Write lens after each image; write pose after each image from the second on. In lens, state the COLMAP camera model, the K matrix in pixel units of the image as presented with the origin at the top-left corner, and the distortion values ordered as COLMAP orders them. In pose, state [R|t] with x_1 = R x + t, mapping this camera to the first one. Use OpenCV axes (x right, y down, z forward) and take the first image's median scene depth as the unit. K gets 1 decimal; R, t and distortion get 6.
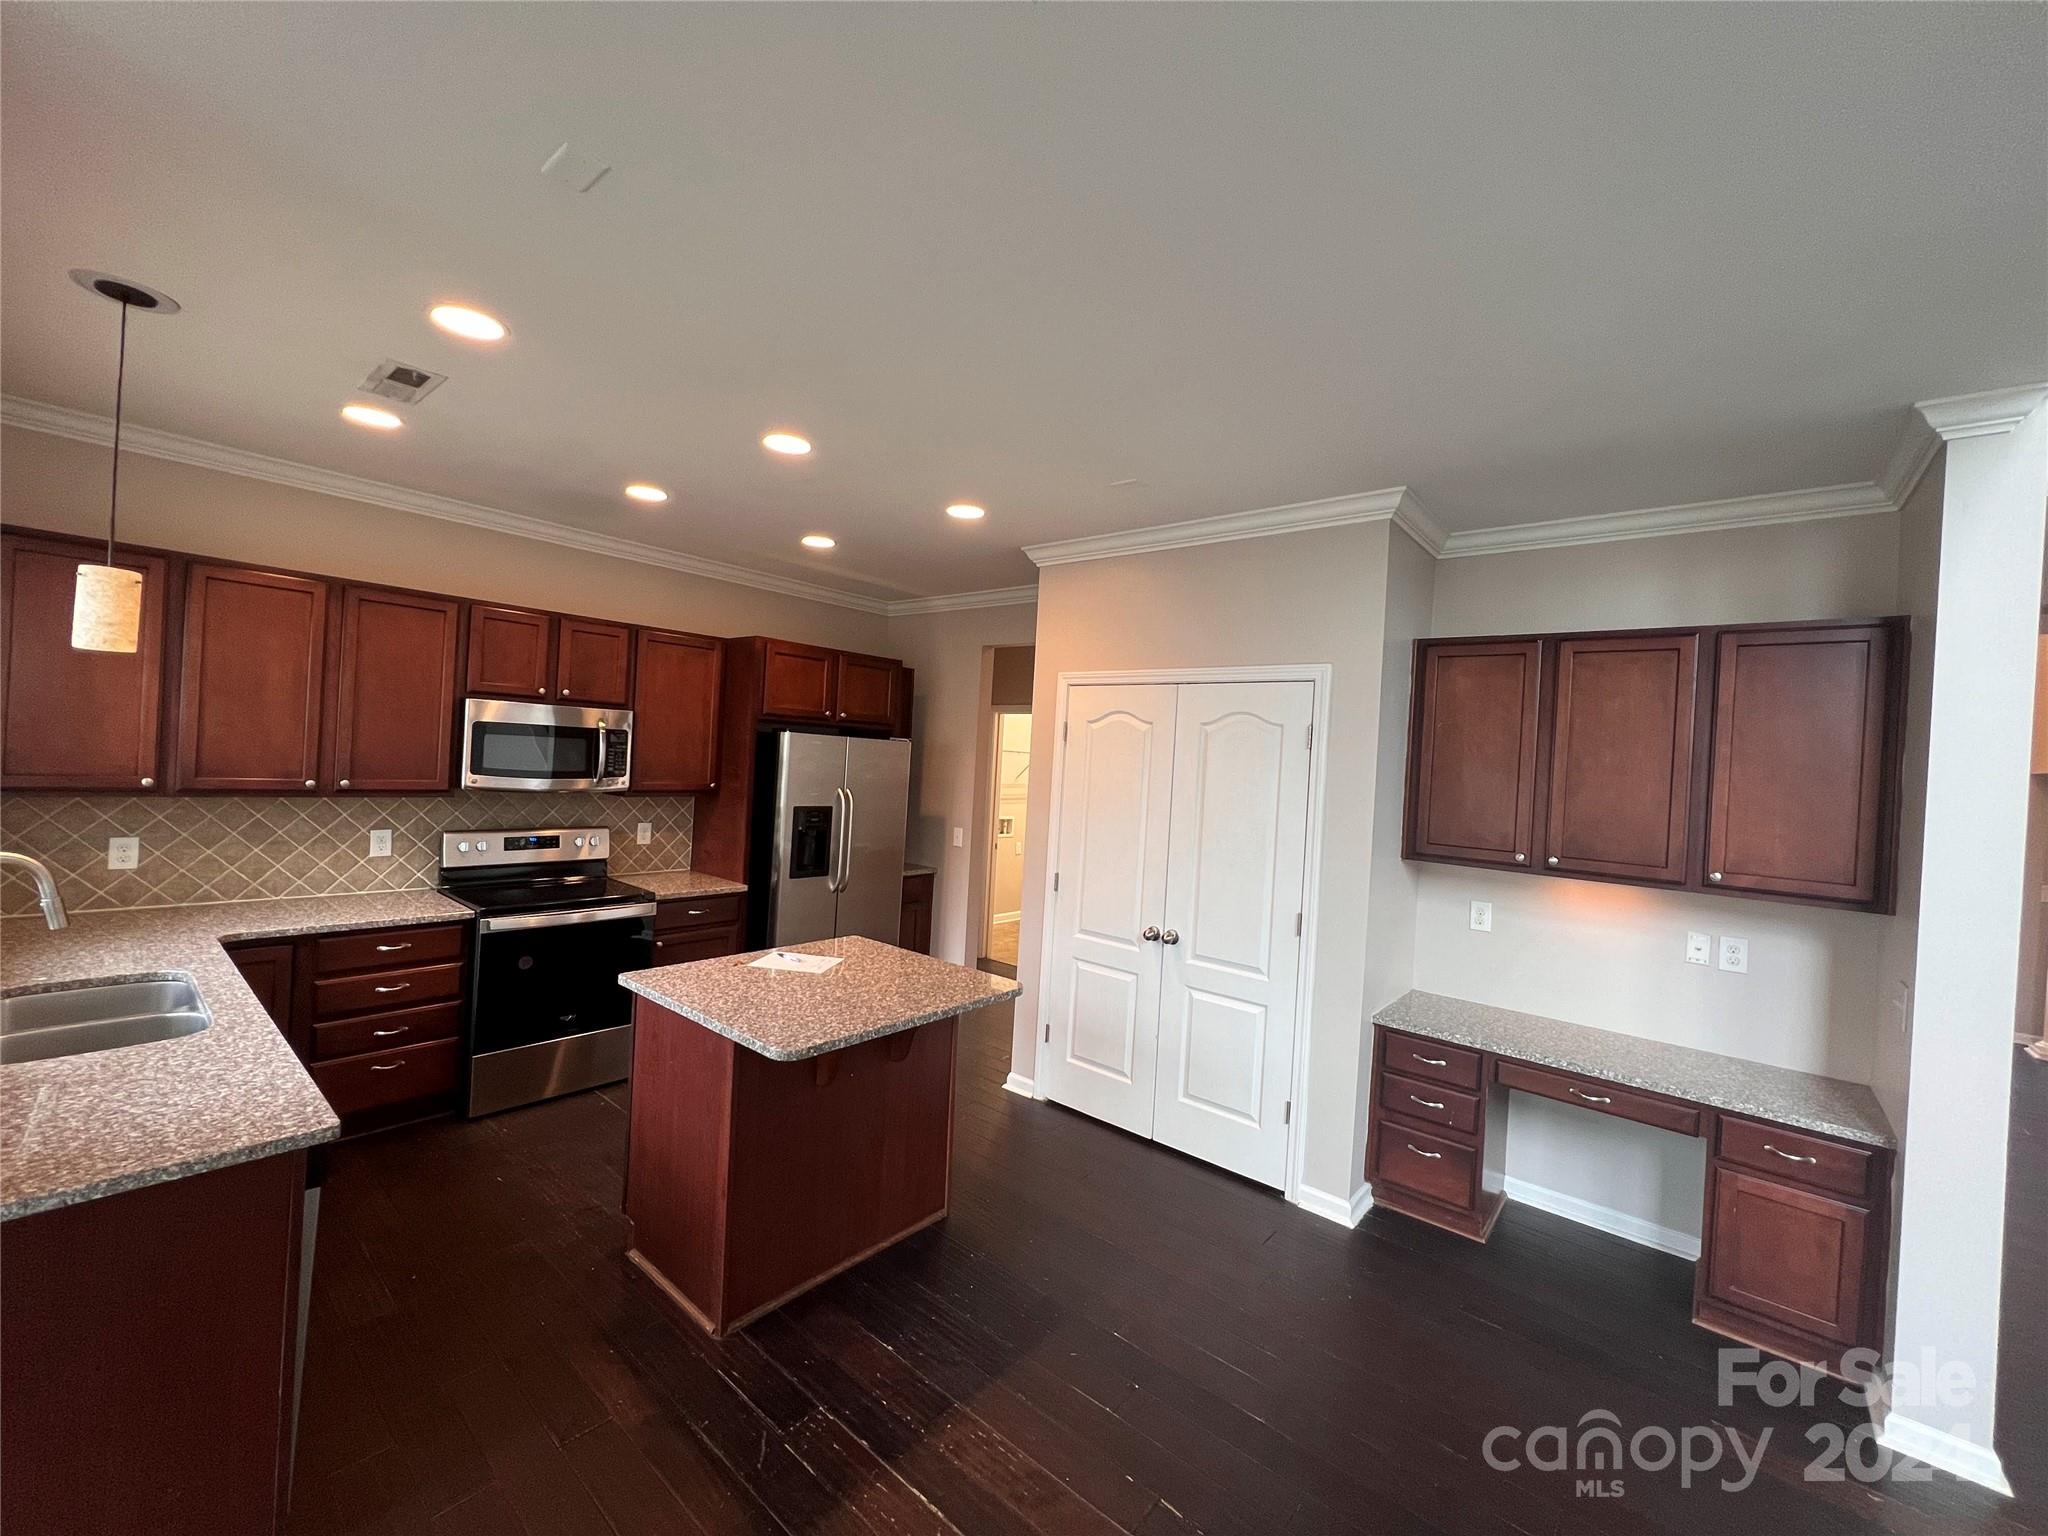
lens RADIAL K [[820.6, 0, 1018.0], [0, 820.6, 760.6], [0, 0, 1]] dist [-0.000329, -0.000189]
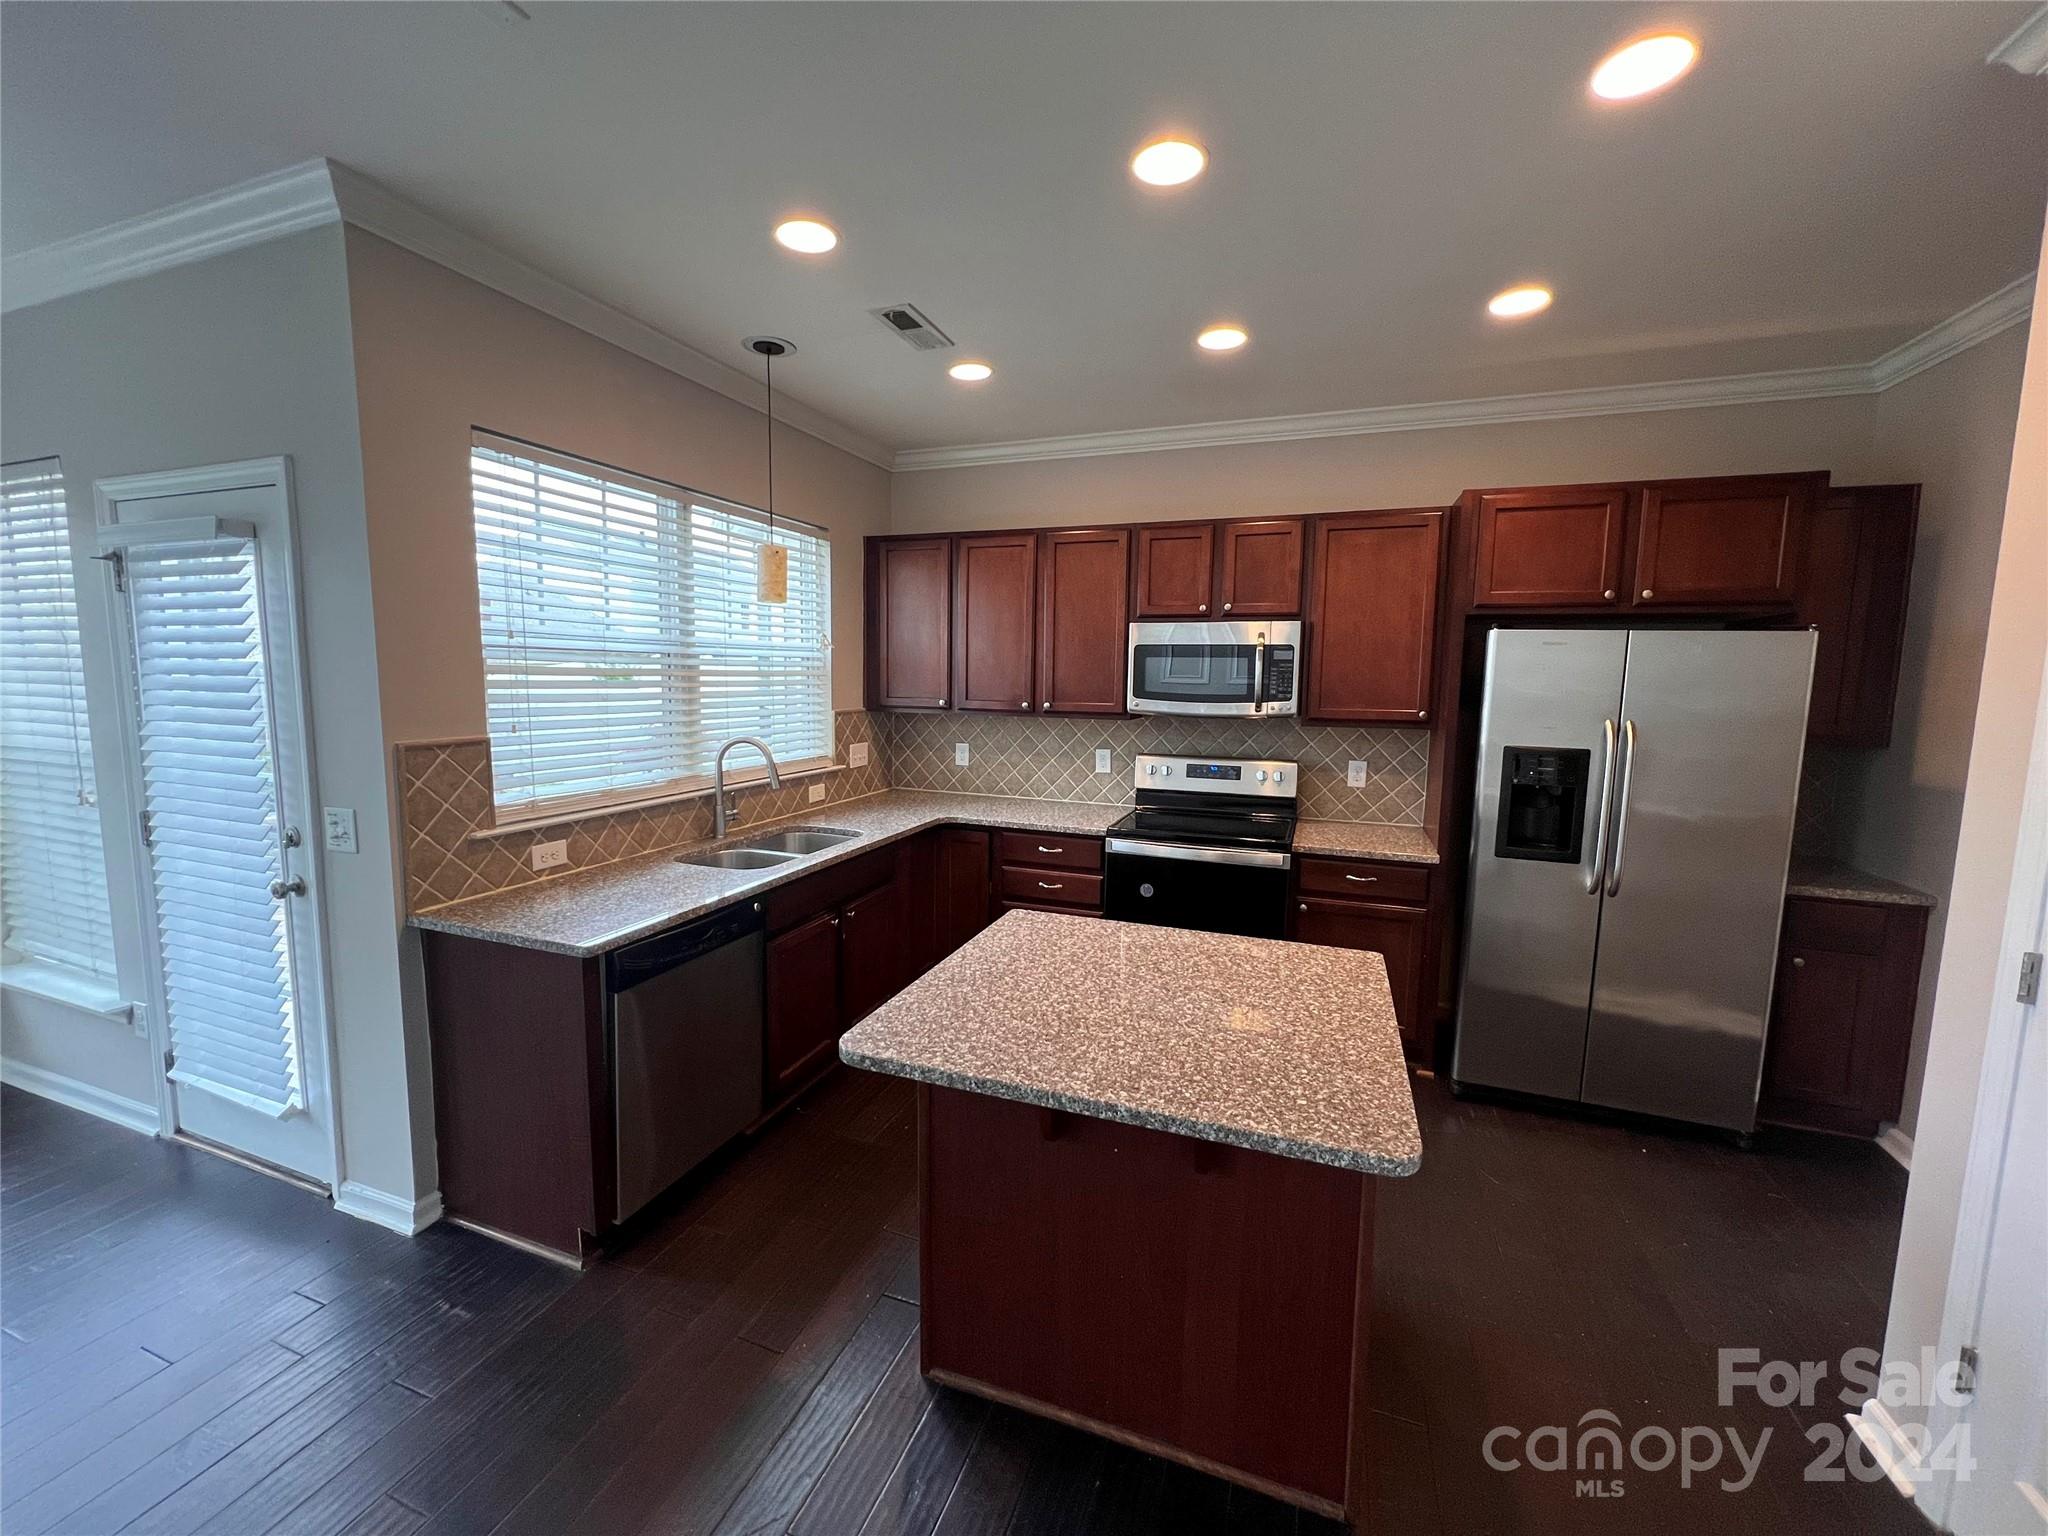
lens RADIAL K [[820.6, 0, 1018.0], [0, 820.6, 760.6], [0, 0, 1]] dist [-0.000329, -0.000189]
pose [[0.339616, 0.052123, -0.939119, 0.237567], [0.001946, 0.998422, 0.056118, 0.036168], [0.940562, -0.020886, 0.338979, 0.502123]]
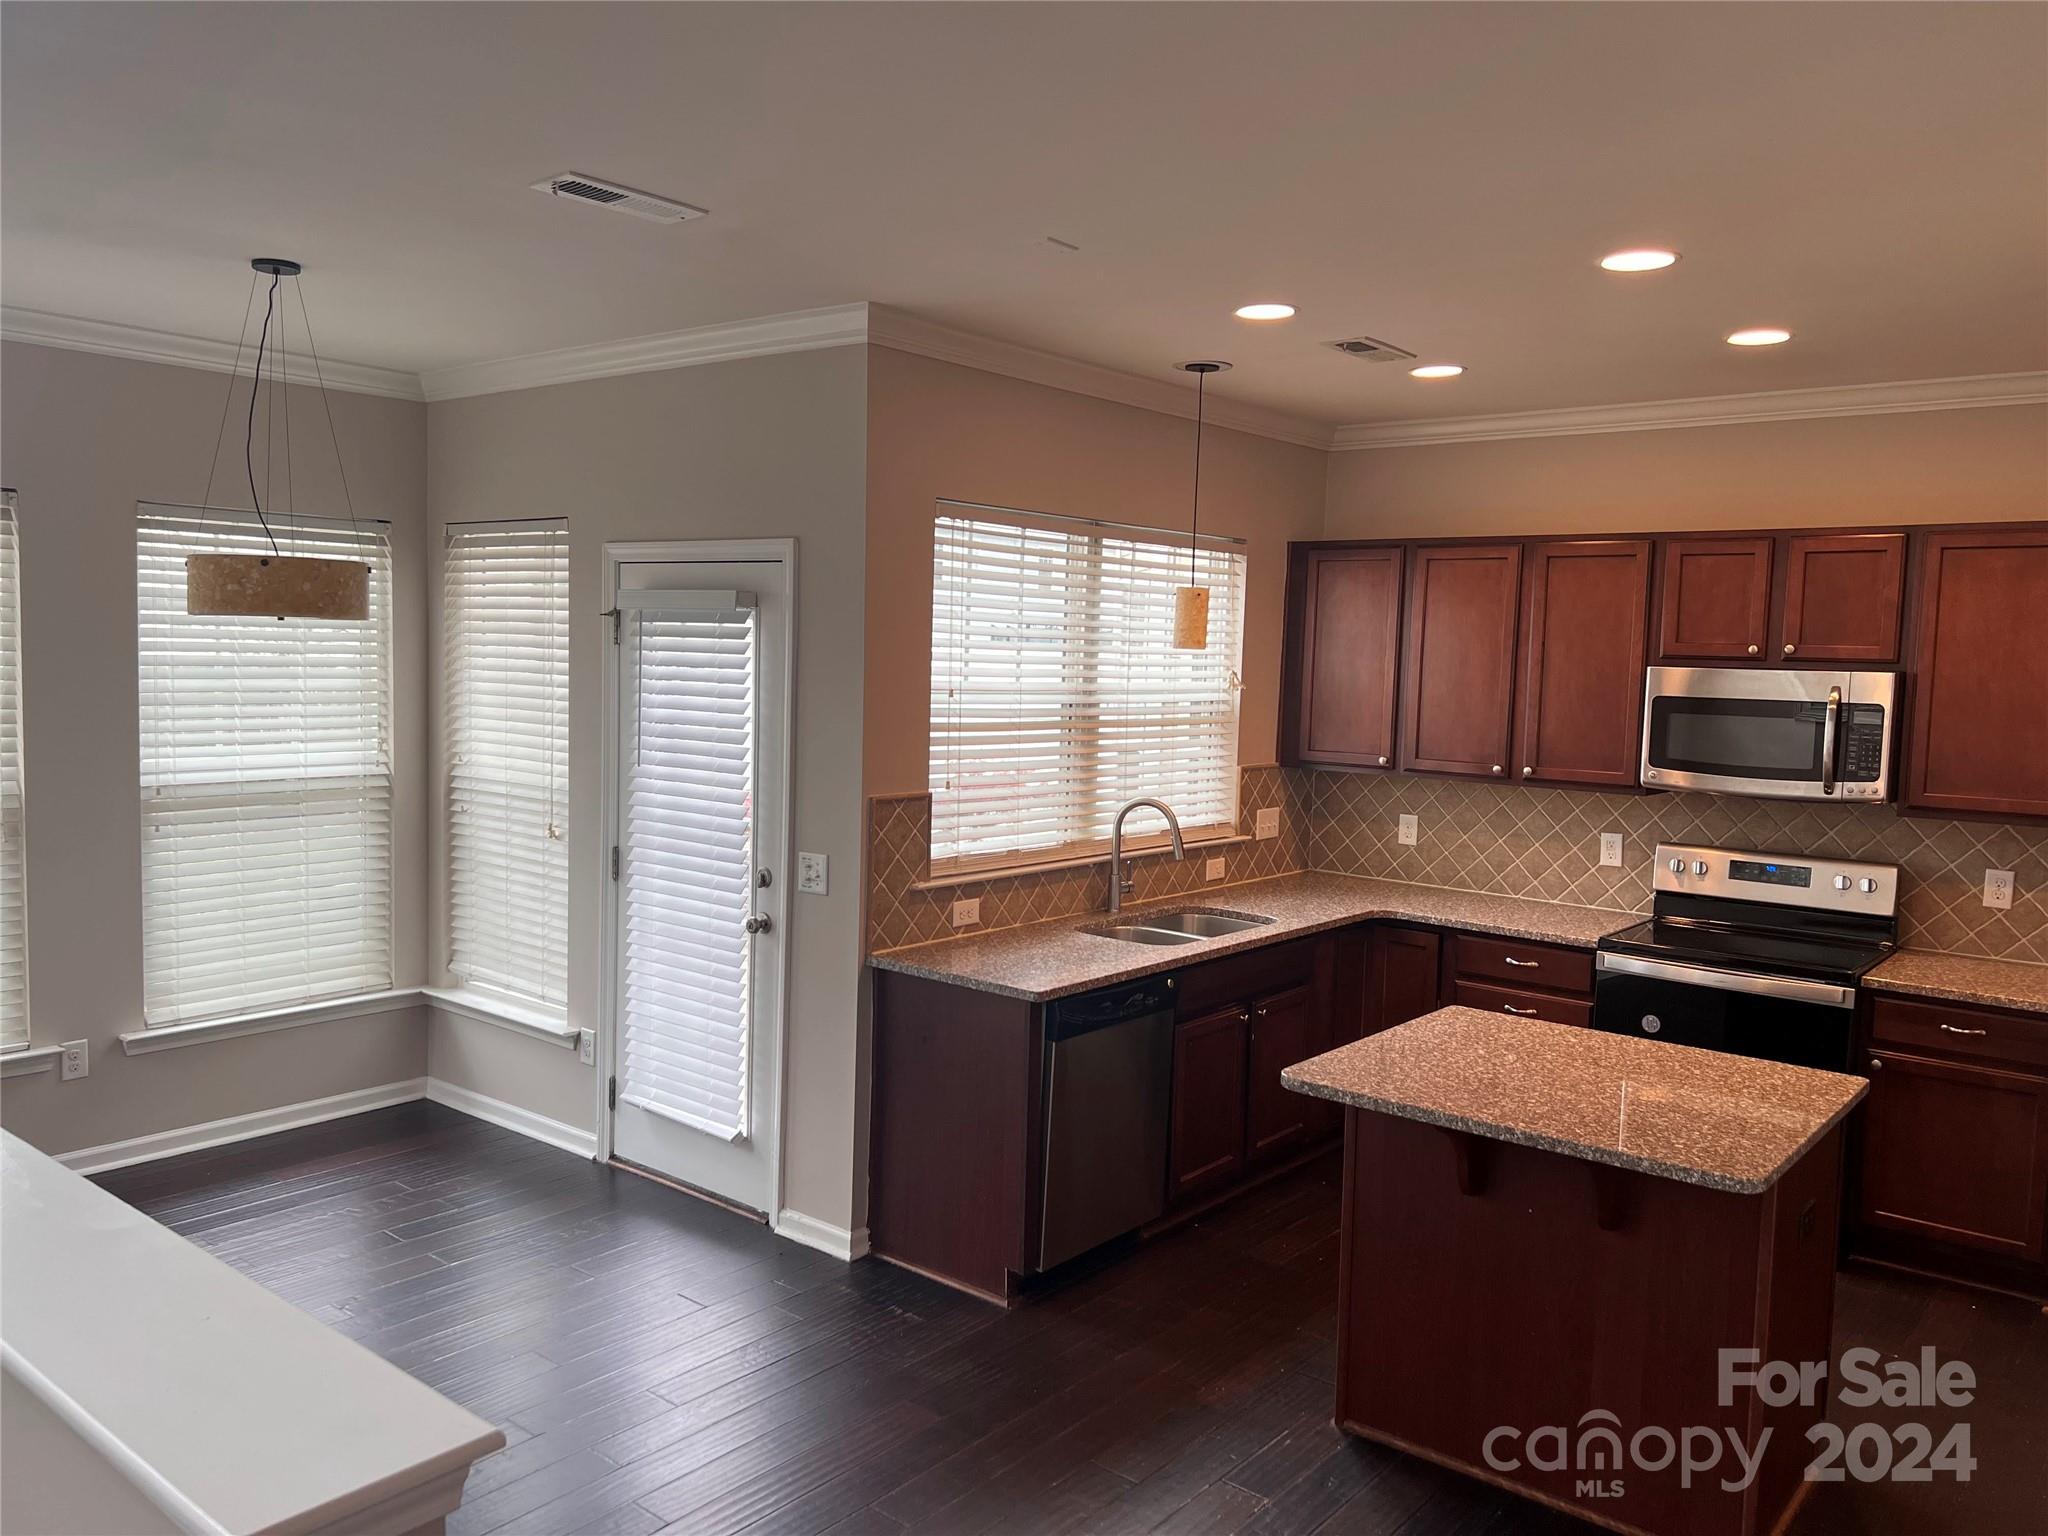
lens RADIAL K [[1543.4, 0, 1011.6], [0, 1543.4, 768.0], [0, 0, 1]] dist [0.058539, -0.067362]
pose [[0.019063, 0.024724, -0.999513, 0.732305], [-0.030692, 0.999238, 0.024132, 0.001654], [0.999347, 0.030217, 0.019807, 0.372930]]
